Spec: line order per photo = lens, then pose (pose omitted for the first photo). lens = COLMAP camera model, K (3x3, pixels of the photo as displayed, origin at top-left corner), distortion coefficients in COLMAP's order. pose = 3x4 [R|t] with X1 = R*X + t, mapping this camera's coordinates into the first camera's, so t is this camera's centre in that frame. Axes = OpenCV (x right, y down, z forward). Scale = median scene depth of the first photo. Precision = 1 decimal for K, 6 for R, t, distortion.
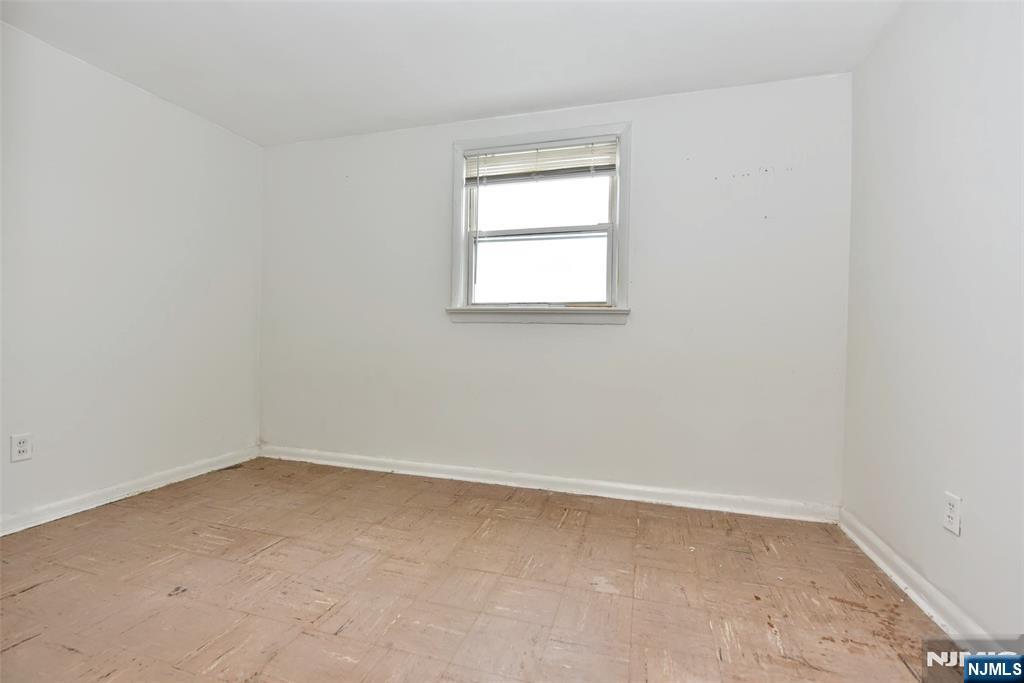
lens RADIAL K [[450.6, 0, 501.9], [0, 450.6, 340.0], [0, 0, 1]] dist [-0.008997, -0.000533]
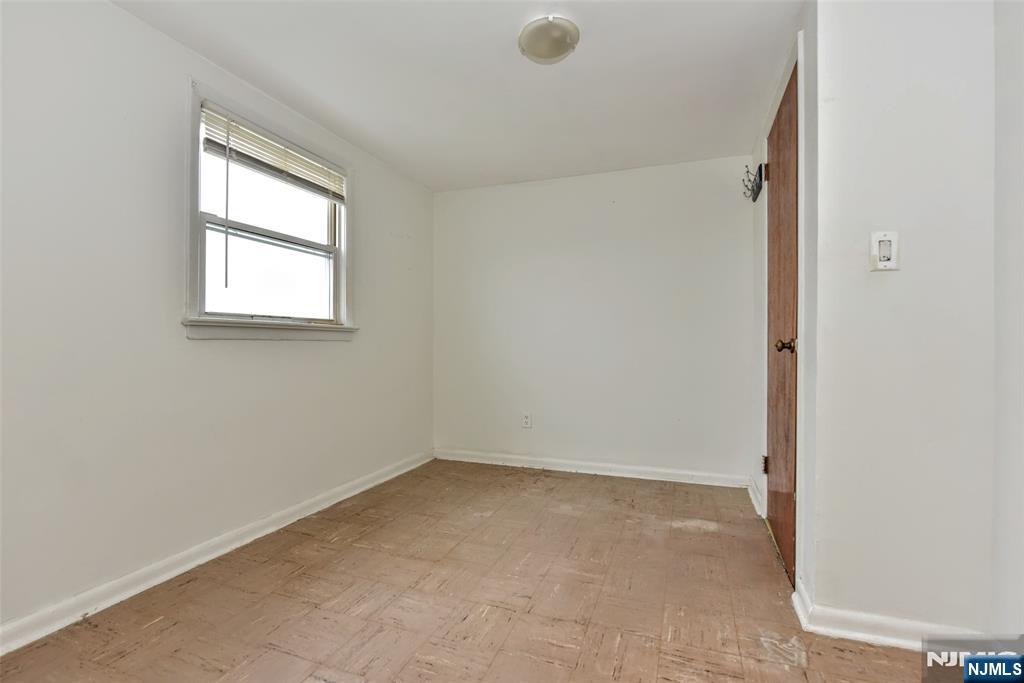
lens RADIAL K [[462.4, 0, 545.2], [0, 462.4, 337.7], [0, 0, 1]] dist [-0.002331, -0.000397]
pose [[0.017750, -0.005211, 0.999829, -0.900022], [0.008313, 0.999953, 0.005064, -0.045302], [-0.999808, 0.008221, 0.017793, 0.500332]]
